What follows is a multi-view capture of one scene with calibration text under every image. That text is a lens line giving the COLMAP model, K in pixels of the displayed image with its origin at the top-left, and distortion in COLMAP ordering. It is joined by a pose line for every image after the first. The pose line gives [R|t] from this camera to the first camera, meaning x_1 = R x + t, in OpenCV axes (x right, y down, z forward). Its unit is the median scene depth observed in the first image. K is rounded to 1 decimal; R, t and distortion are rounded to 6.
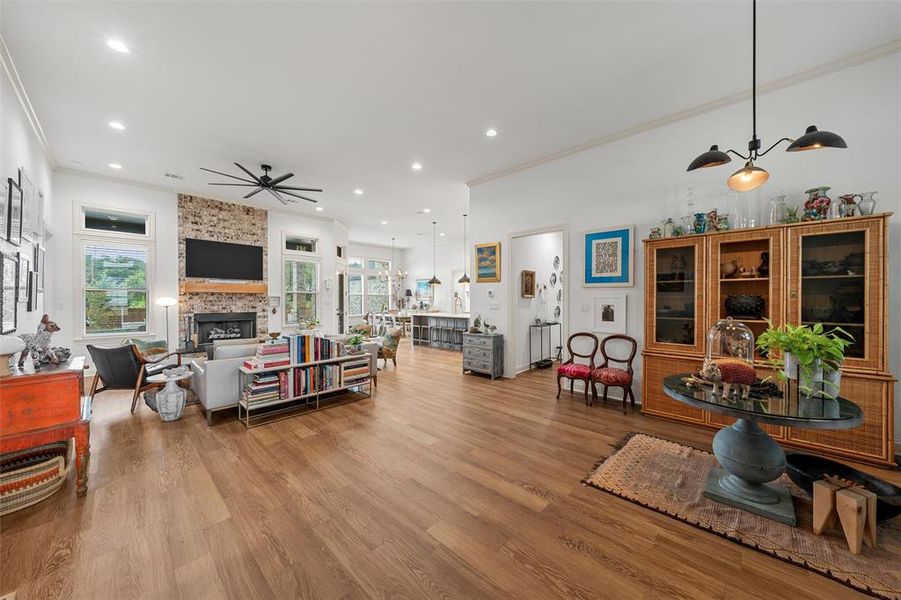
lens RADIAL K [[315.8, 0, 453.9], [0, 315.8, 298.9], [0, 0, 1]] dist [-0.001190, 0.000296]
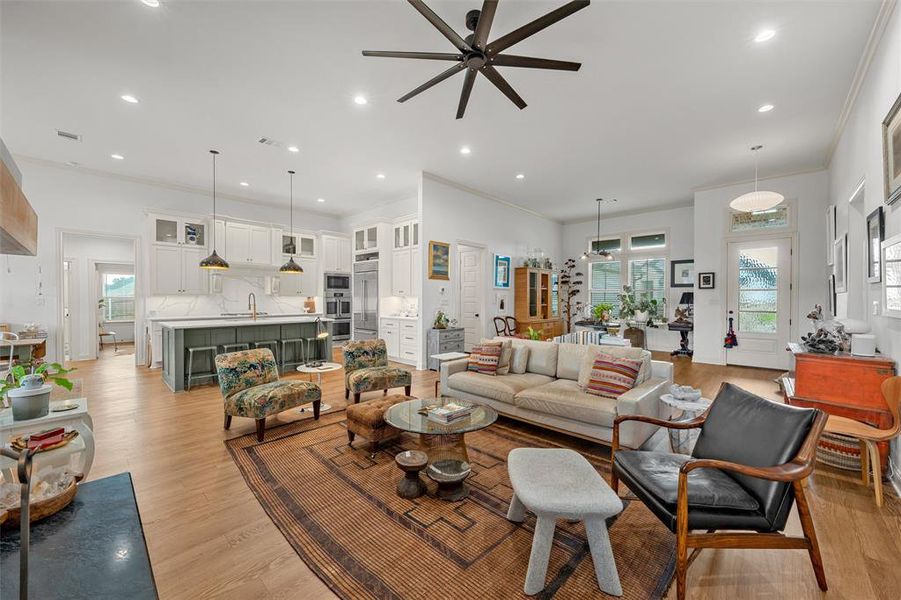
lens RADIAL K [[333.8, 0, 448.8], [0, 333.8, 298.7], [0, 0, 1]] dist [-0.004038, -0.000009]
pose [[-0.003698, -0.004770, 0.999982, -0.987898], [-0.001693, 0.999987, 0.004764, 0.005747], [-0.999992, -0.001675, -0.003706, 0.961029]]
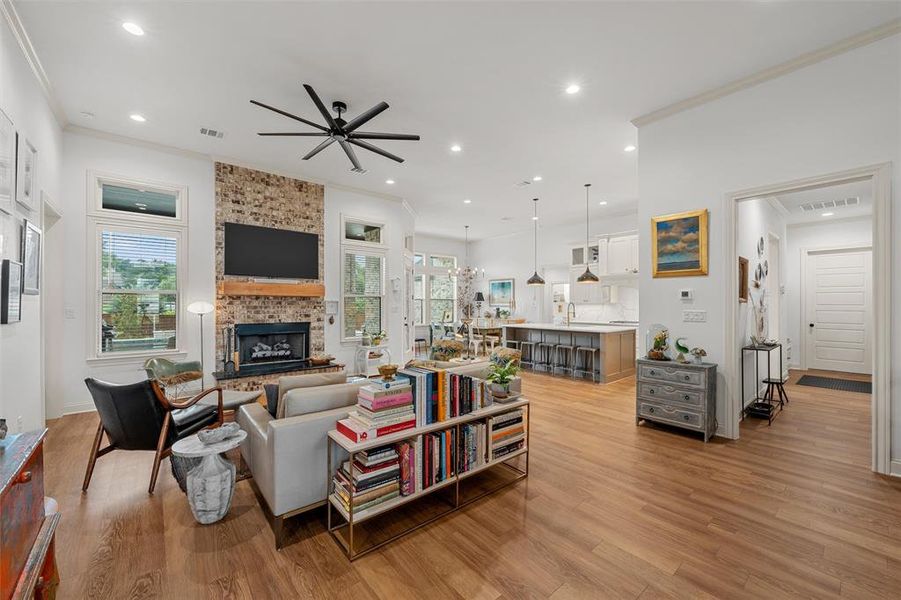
lens RADIAL K [[357.6, 0, 454.0], [0, 357.6, 302.4], [0, 0, 1]] dist [0.001349, -0.001201]
pose [[0.993071, -0.000033, -0.117519, -0.241399], [-0.000694, 0.999981, -0.006148, 0.000677], [0.117517, 0.006187, 0.993052, 0.256157]]
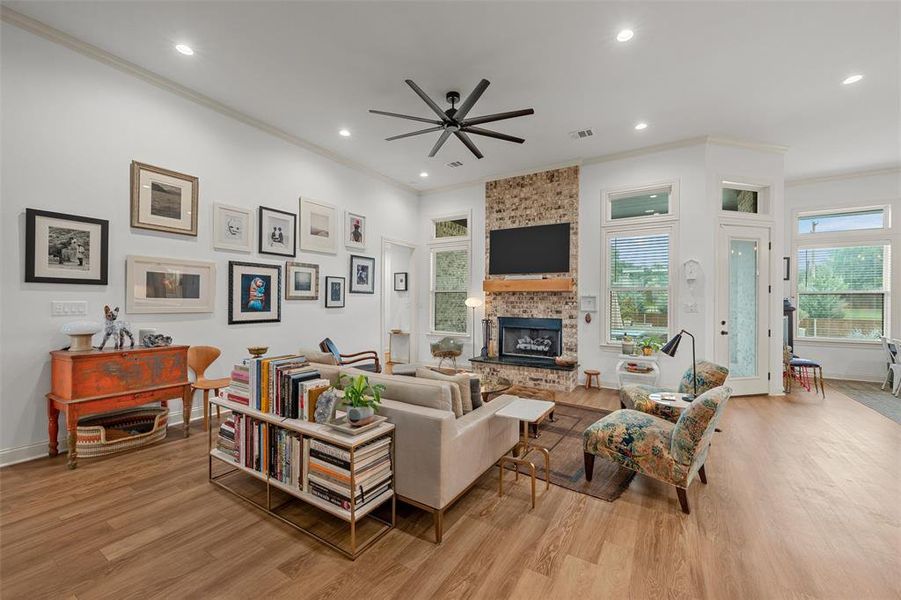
lens RADIAL K [[357.6, 0, 450.0], [0, 357.6, 302.5], [0, 0, 1]] dist [0.001349, -0.001201]
pose [[0.193010, 0.003755, -0.981190, 0.122692], [-0.007636, 0.999968, 0.002325, 0.007686], [0.981167, 0.007044, 0.193033, 0.774970]]
